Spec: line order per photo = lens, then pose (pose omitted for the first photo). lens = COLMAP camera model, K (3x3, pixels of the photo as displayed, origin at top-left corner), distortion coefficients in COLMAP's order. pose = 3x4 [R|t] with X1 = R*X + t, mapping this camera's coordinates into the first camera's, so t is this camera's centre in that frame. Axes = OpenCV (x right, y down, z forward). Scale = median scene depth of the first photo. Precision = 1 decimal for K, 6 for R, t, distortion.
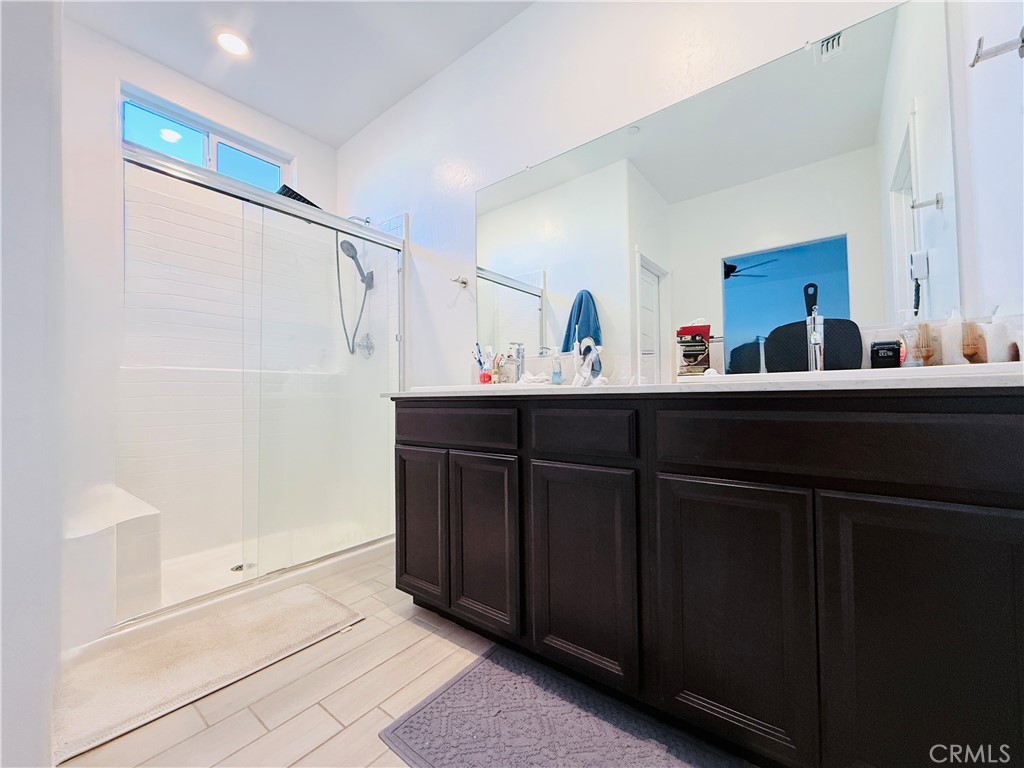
lens RADIAL K [[412.5, 0, 507.4], [0, 412.5, 384.0], [0, 0, 1]] dist [-0.000041, -0.000108]
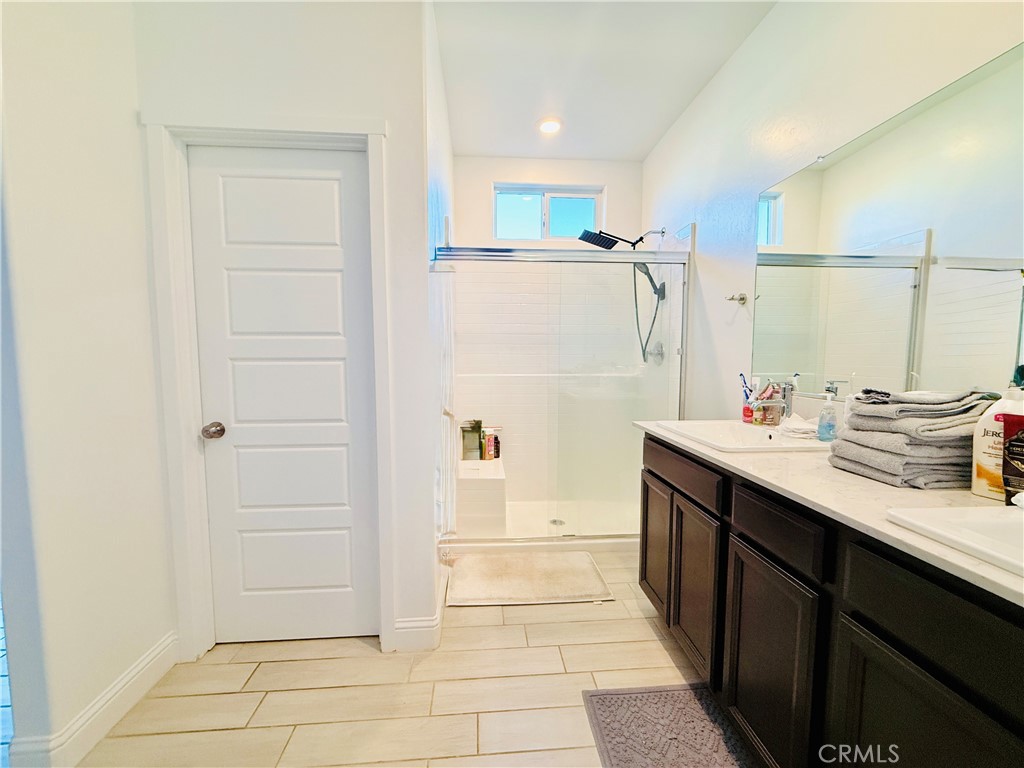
lens RADIAL K [[412.5, 0, 507.4], [0, 412.5, 384.0], [0, 0, 1]] dist [-0.000041, -0.000108]
pose [[0.670419, 0.068857, -0.738781, 0.286952], [0.017255, 0.993969, 0.108300, -0.203938], [0.741782, -0.085354, 0.665187, -0.015774]]
